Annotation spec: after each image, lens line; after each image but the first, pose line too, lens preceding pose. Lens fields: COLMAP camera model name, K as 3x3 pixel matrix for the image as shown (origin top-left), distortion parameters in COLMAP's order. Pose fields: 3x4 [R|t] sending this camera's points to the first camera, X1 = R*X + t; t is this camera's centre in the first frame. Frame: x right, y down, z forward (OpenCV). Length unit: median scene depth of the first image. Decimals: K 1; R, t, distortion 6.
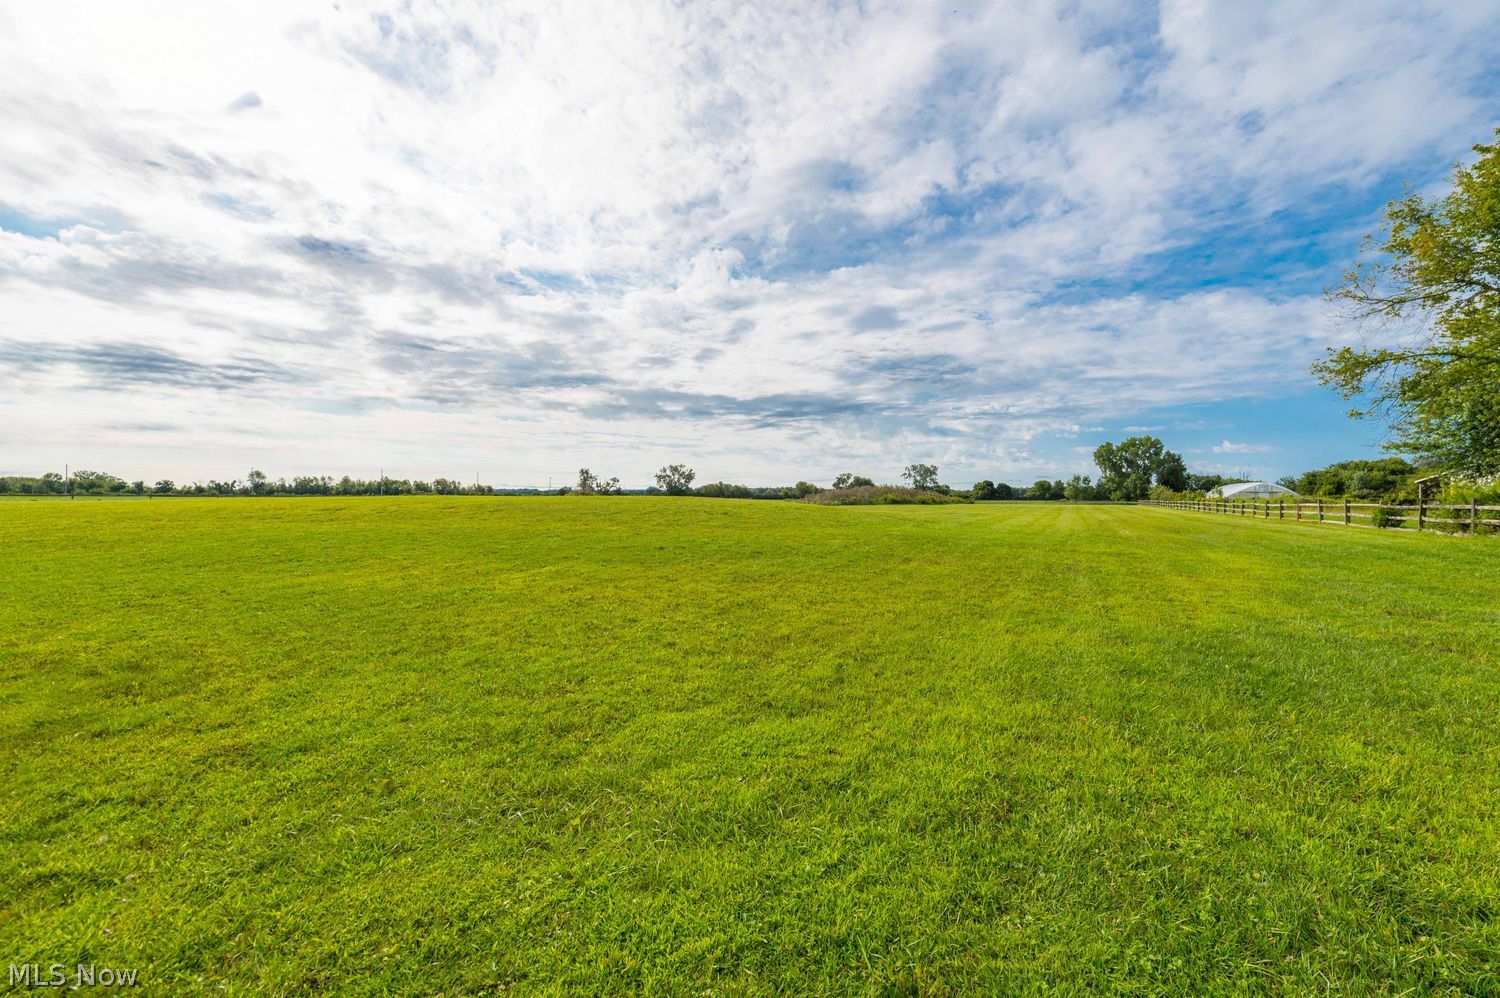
lens RADIAL K [[584.7, 0, 779.0], [0, 584.7, 493.9], [0, 0, 1]] dist [0.016606, -0.004284]
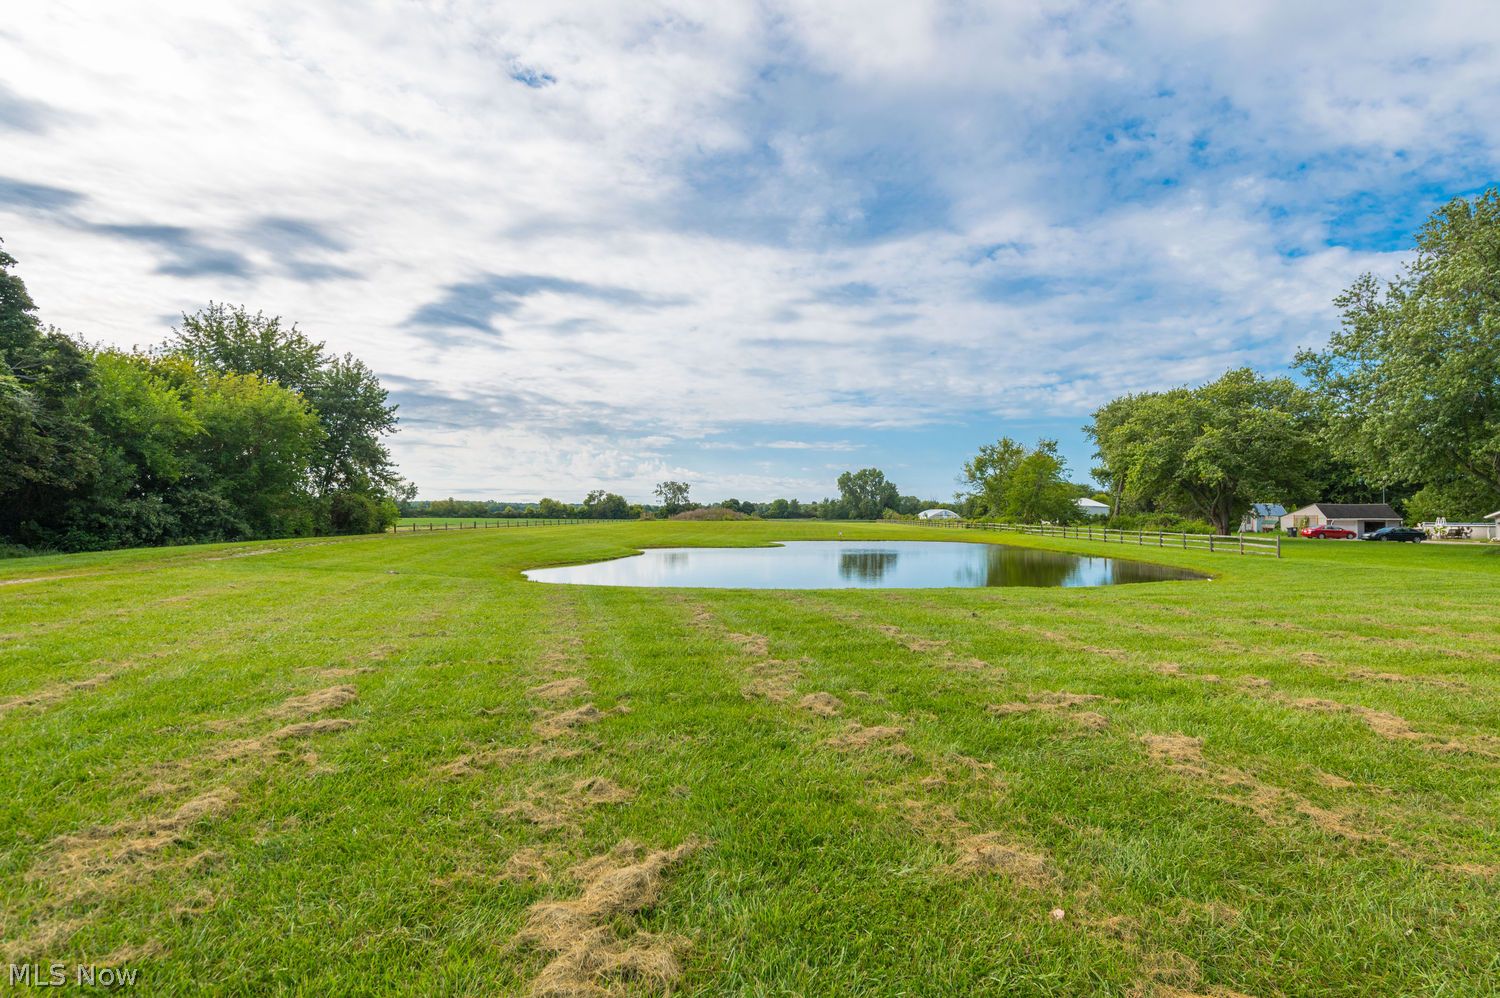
lens RADIAL K [[728.6, 0, 790.2], [0, 728.6, 514.6], [0, 0, 1]] dist [0.014176, -0.001642]
pose [[0.877794, -0.001200, 0.479037, -0.180549], [-0.001715, 0.999983, 0.005648, -0.002477], [-0.479035, -0.005779, 0.877777, -0.192403]]
